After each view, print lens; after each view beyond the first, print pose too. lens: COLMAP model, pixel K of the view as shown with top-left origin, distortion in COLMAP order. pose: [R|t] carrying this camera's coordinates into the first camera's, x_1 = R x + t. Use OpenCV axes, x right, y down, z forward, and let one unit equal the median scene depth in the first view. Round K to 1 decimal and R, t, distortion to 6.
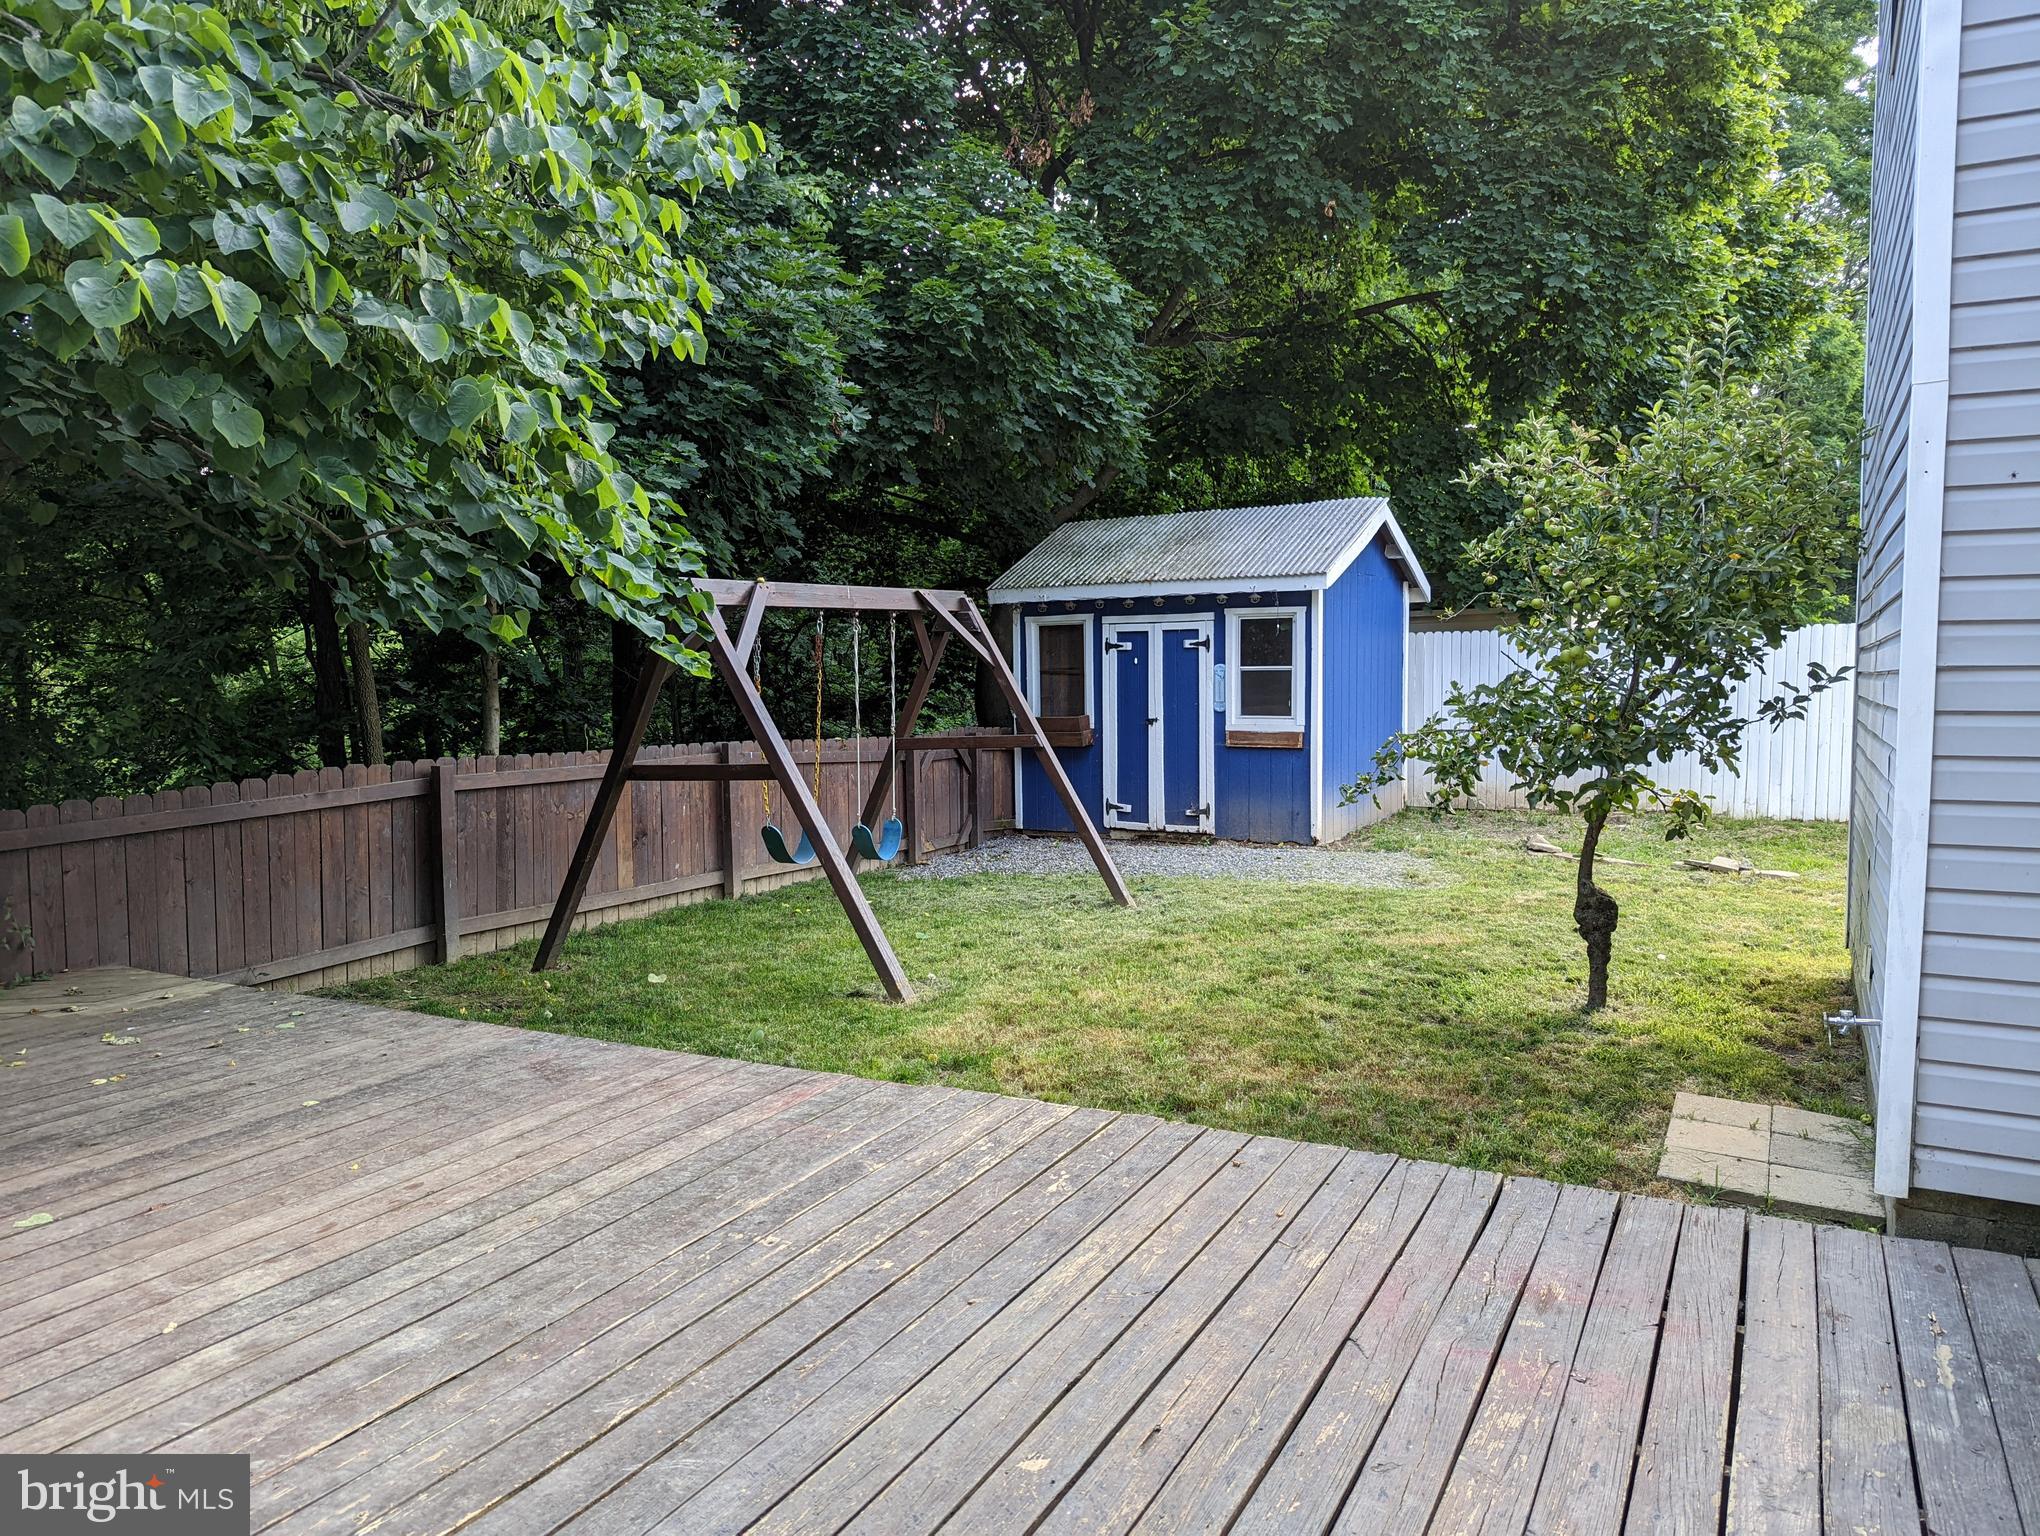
lens RADIAL K [[1397.2, 0, 1028.2], [0, 1397.2, 763.3], [0, 0, 1]] dist [-0.006241, -0.005775]
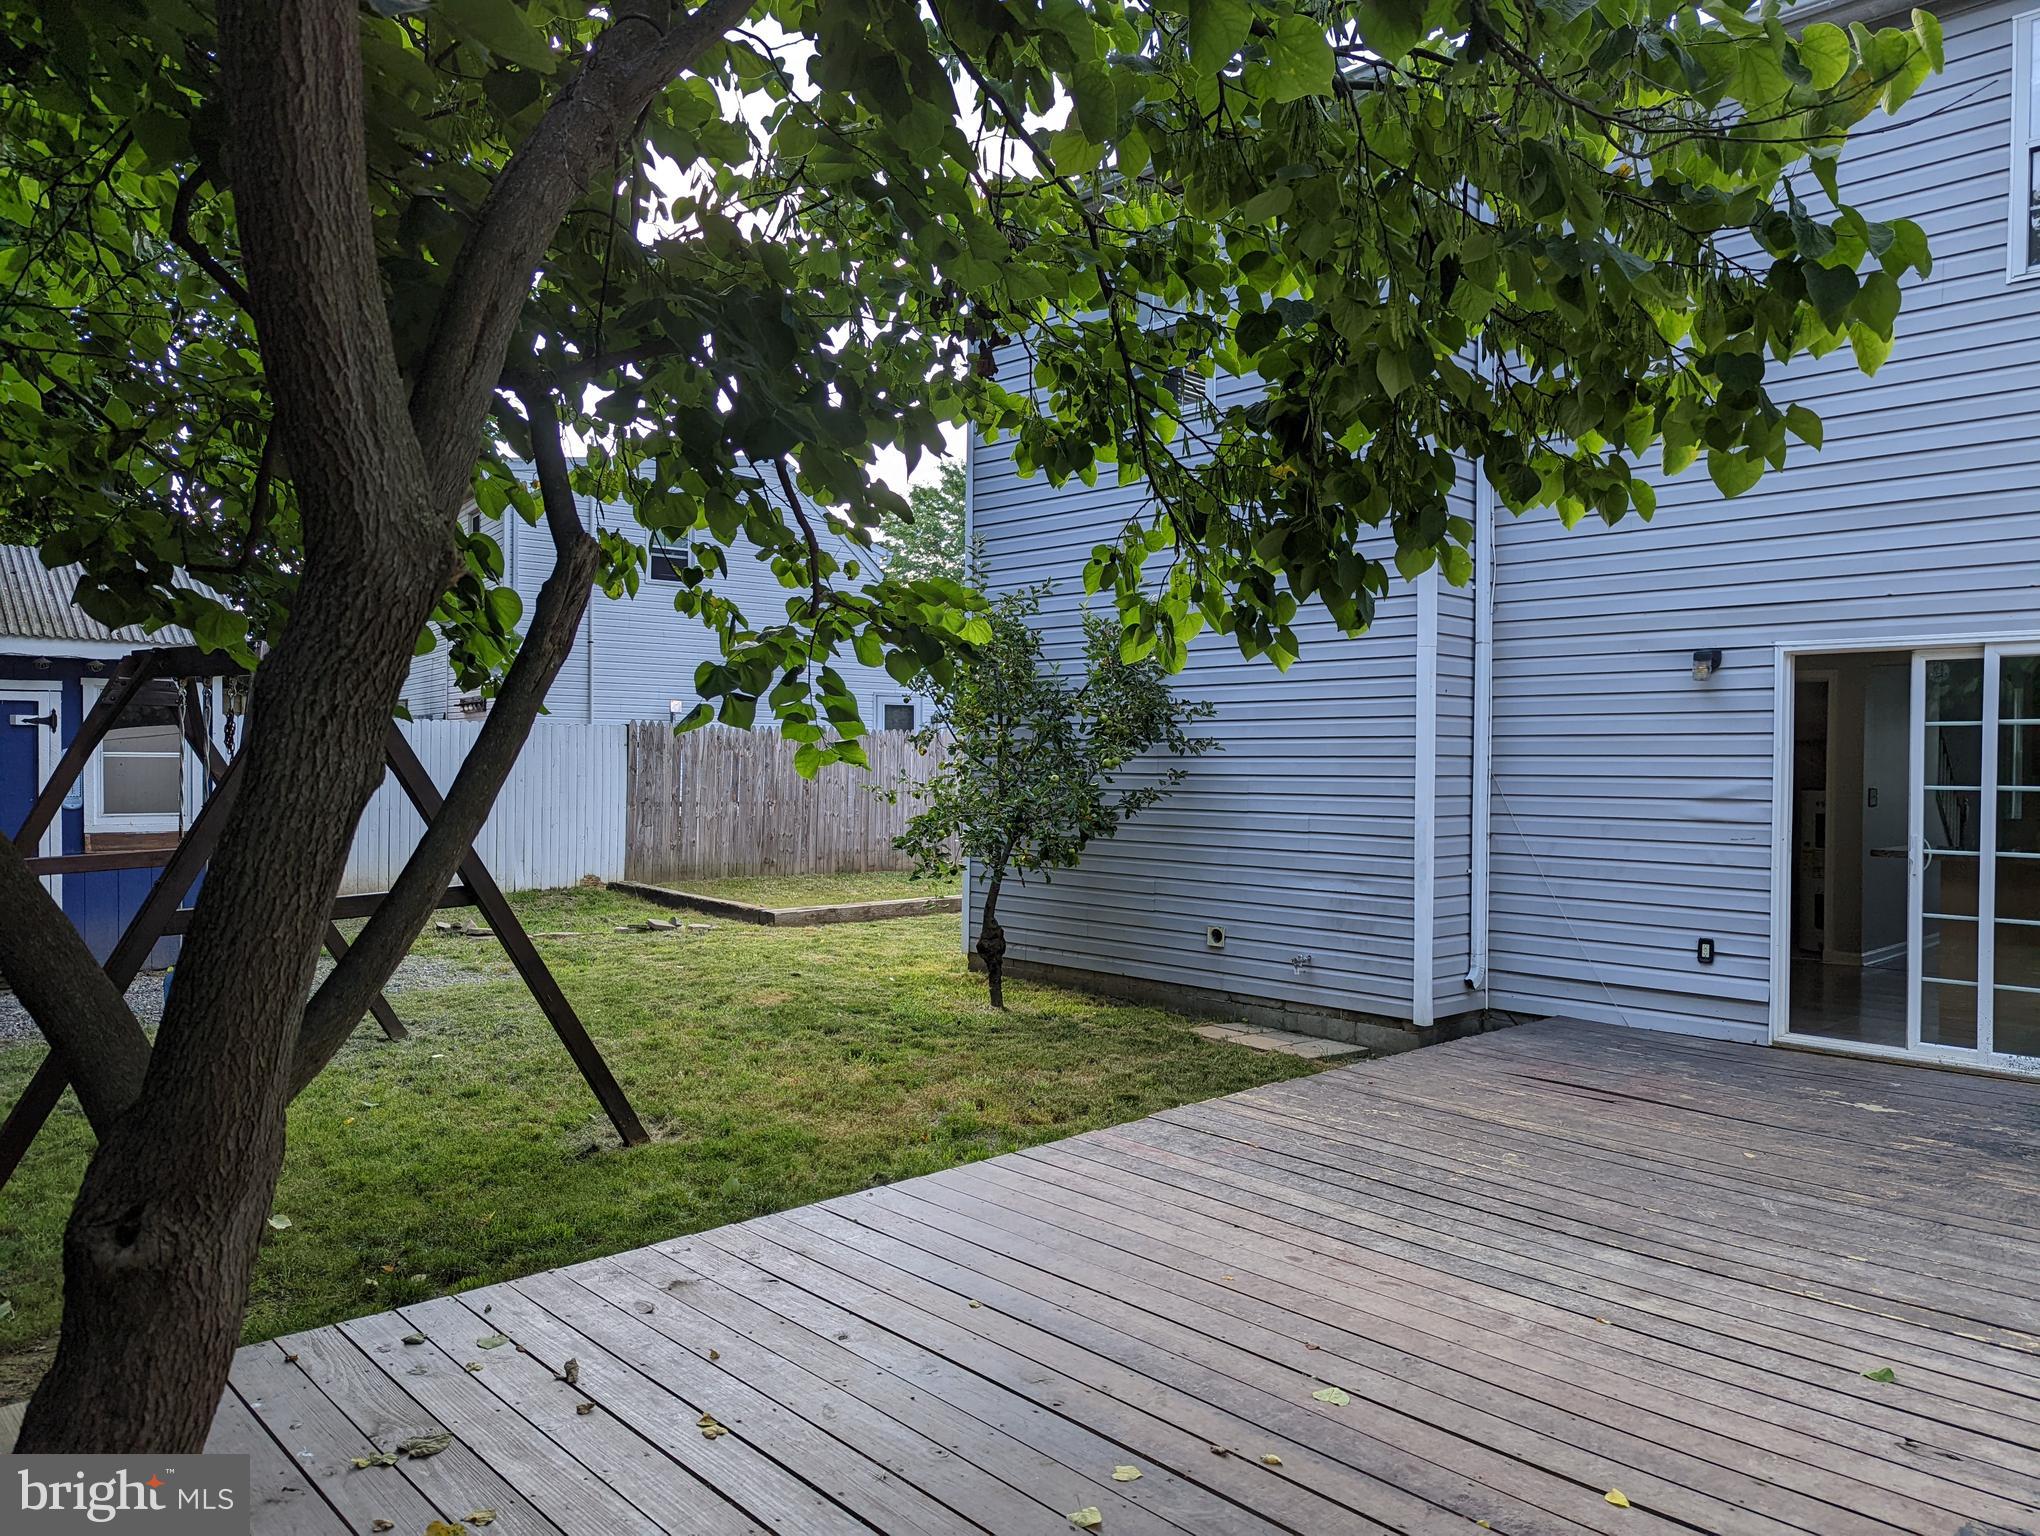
lens RADIAL K [[1484.1, 0, 1026.6], [0, 1484.1, 761.4], [0, 0, 1]] dist [0.027716, 0.001993]
pose [[0.343445, -0.000562, 0.939173, -1.635864], [0.055209, 0.998283, -0.019593, -0.066805], [-0.937549, 0.058580, 0.342886, 0.808191]]
